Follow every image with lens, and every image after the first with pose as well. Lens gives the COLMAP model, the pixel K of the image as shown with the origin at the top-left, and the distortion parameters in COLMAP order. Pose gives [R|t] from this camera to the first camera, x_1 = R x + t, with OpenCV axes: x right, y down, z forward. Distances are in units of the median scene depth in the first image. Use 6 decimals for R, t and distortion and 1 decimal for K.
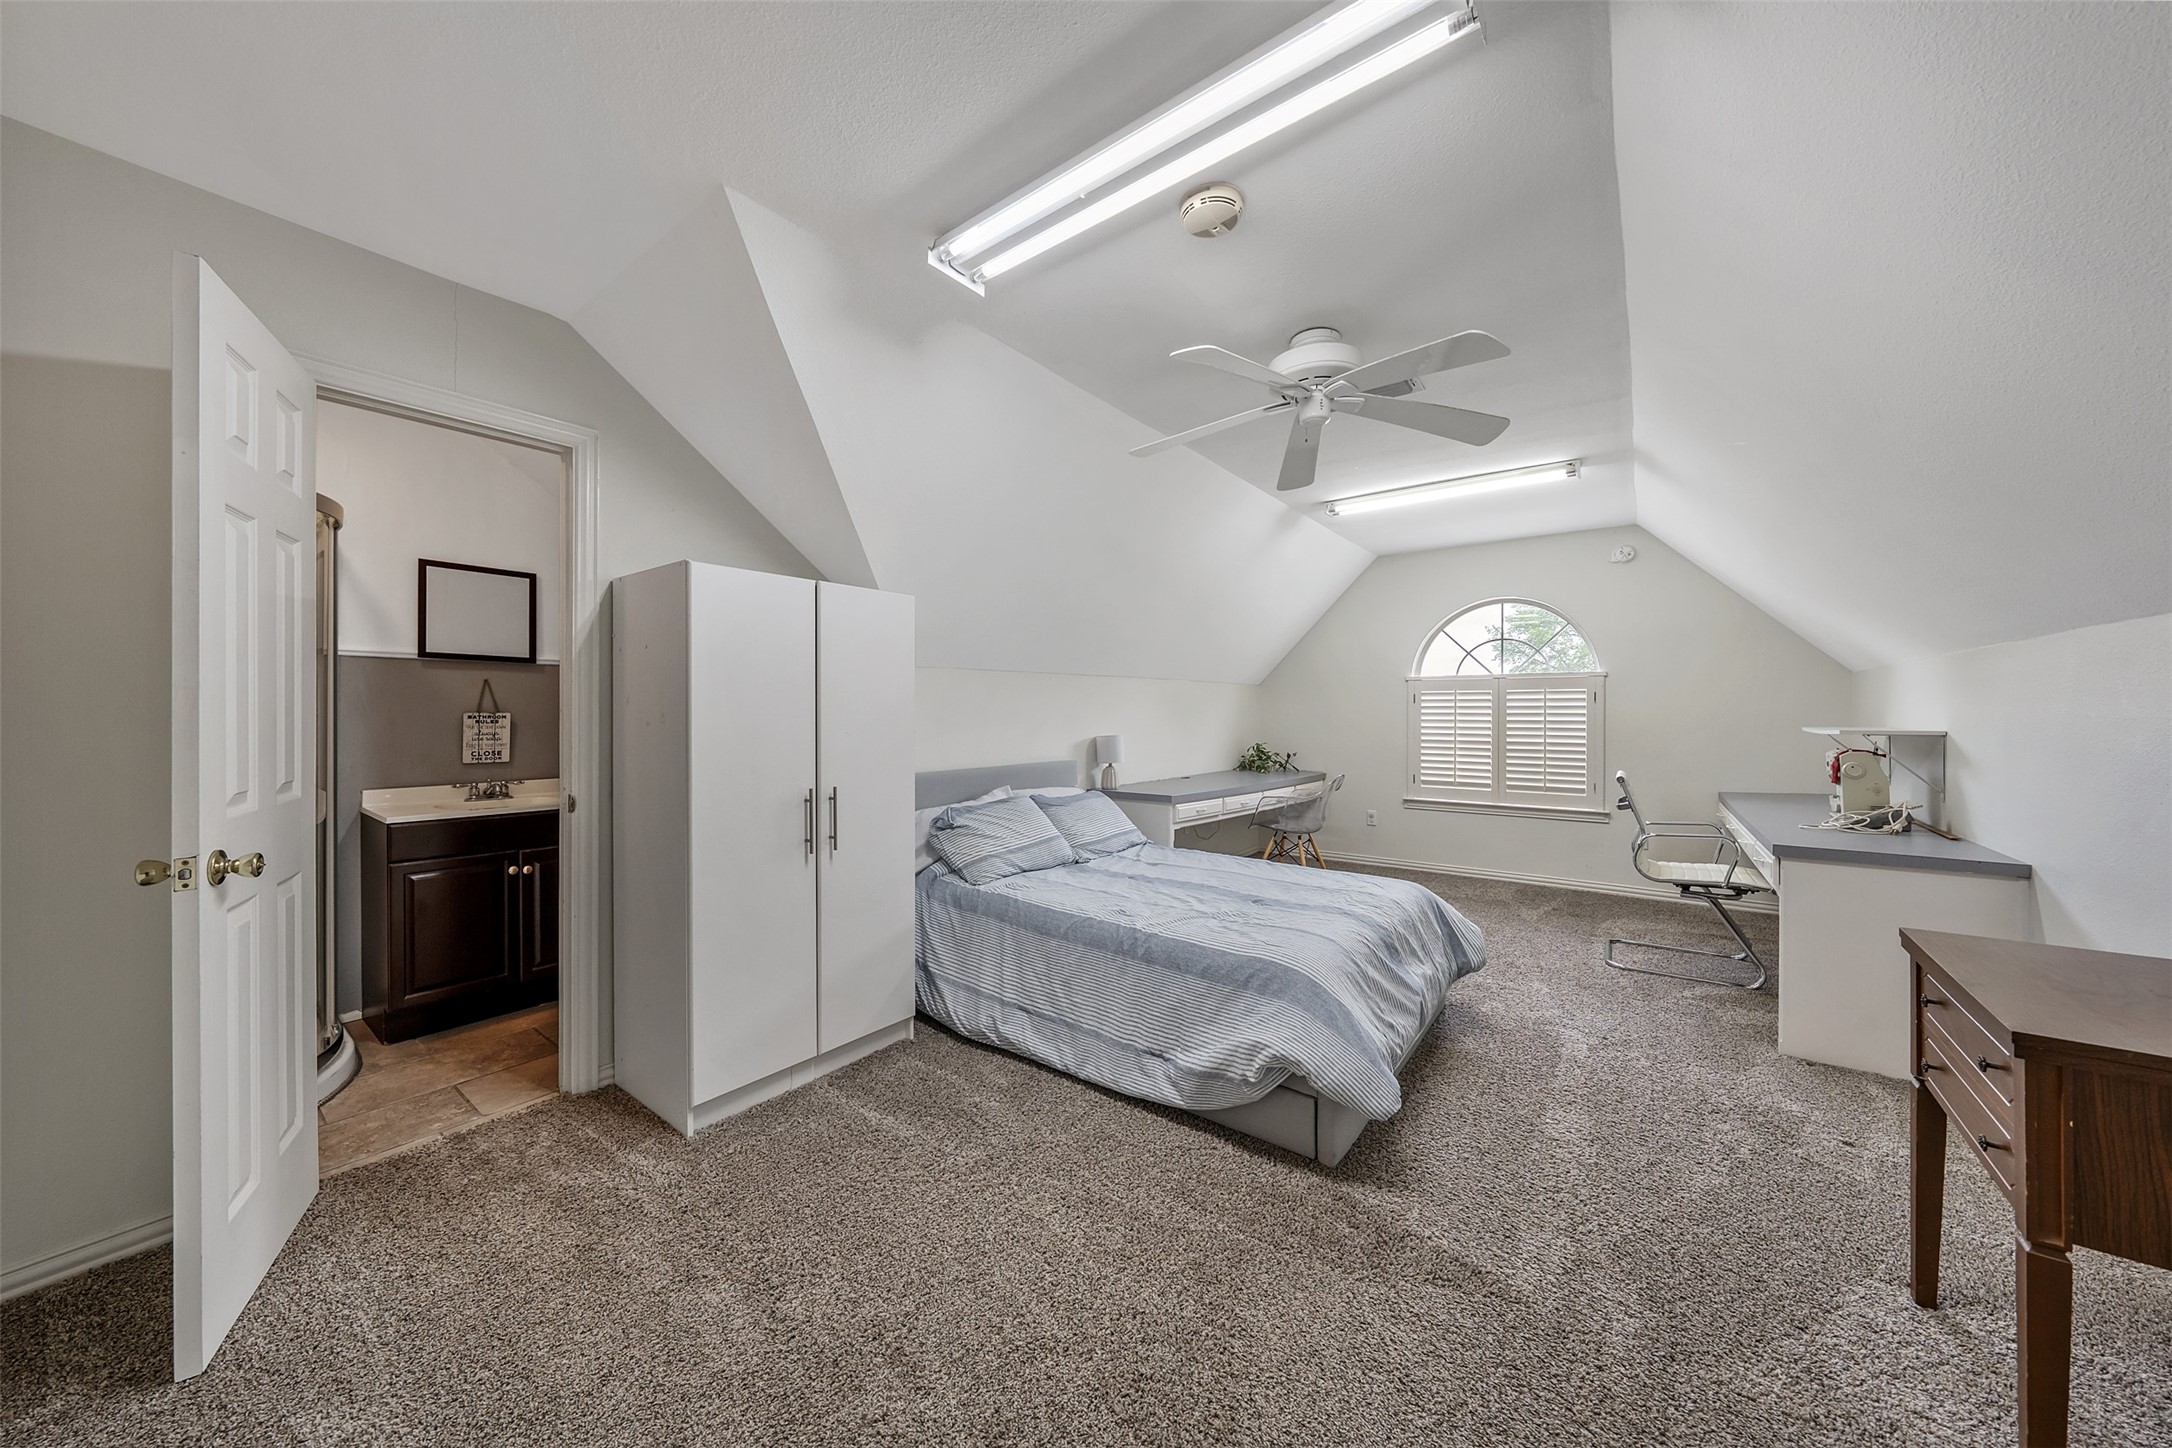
lens RADIAL K [[759.7, 0, 1071.0], [0, 759.7, 723.0], [0, 0, 1]] dist [-0.000634, -0.000032]
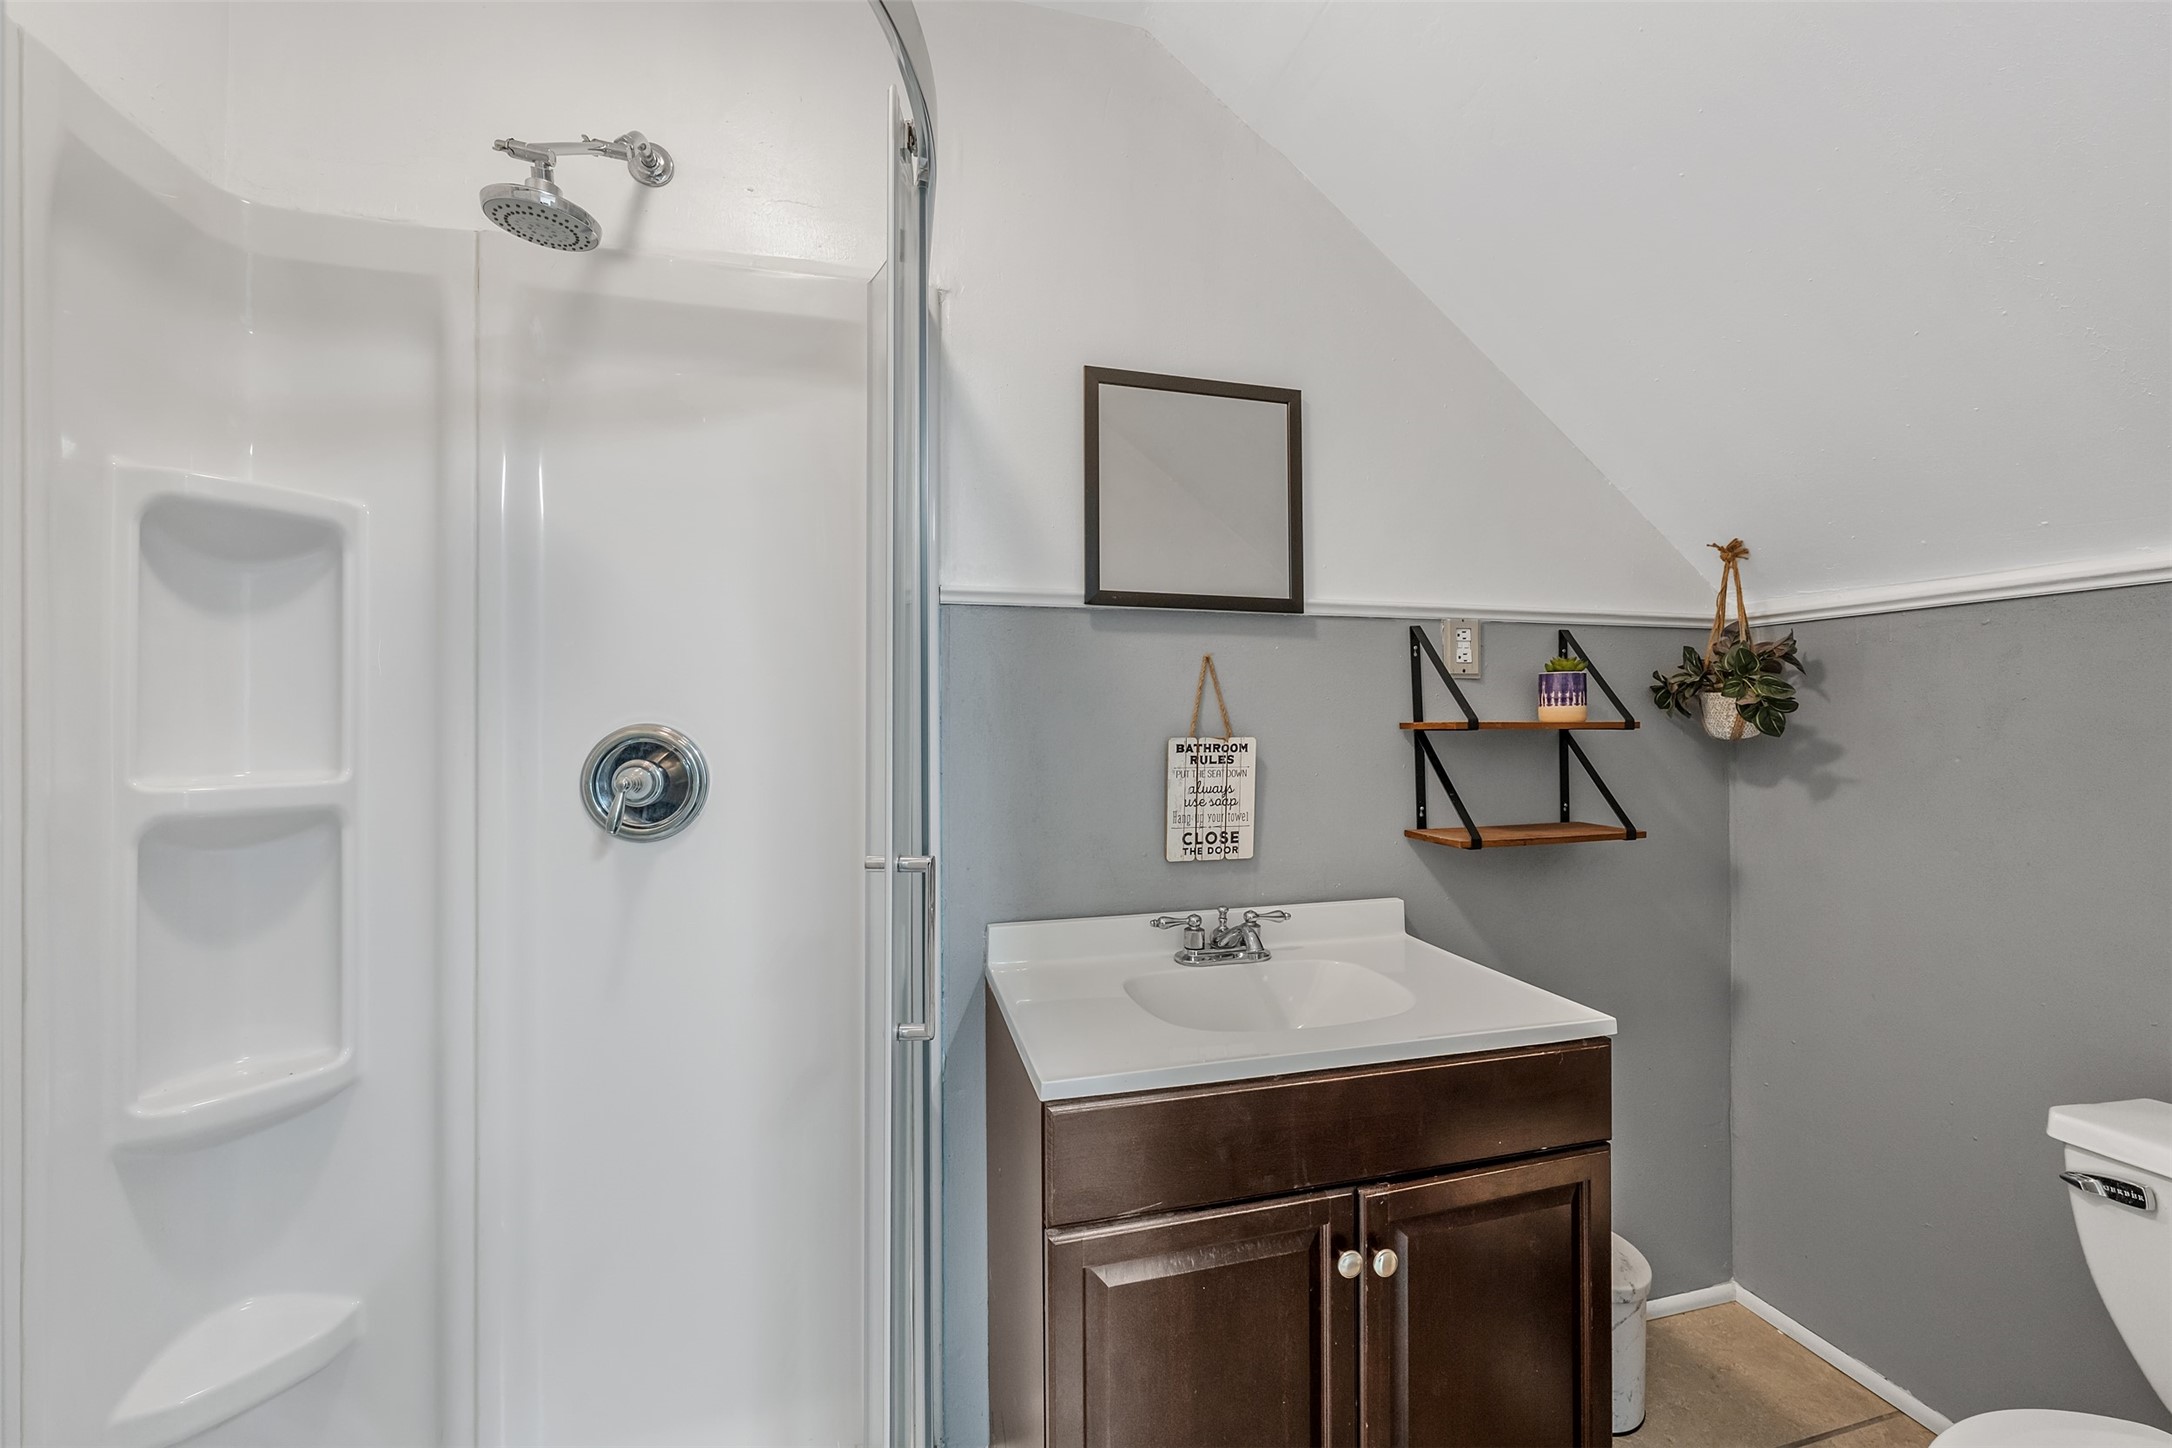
lens RADIAL K [[847.8, 0, 1092.6], [0, 847.8, 723.5], [0, 0, 1]] dist [-0.000623, -0.000011]
pose [[0.793748, -0.015343, -0.608053, -0.550769], [0.013443, 0.999880, -0.007682, -0.019159], [0.608098, -0.002077, 0.793859, 0.608740]]
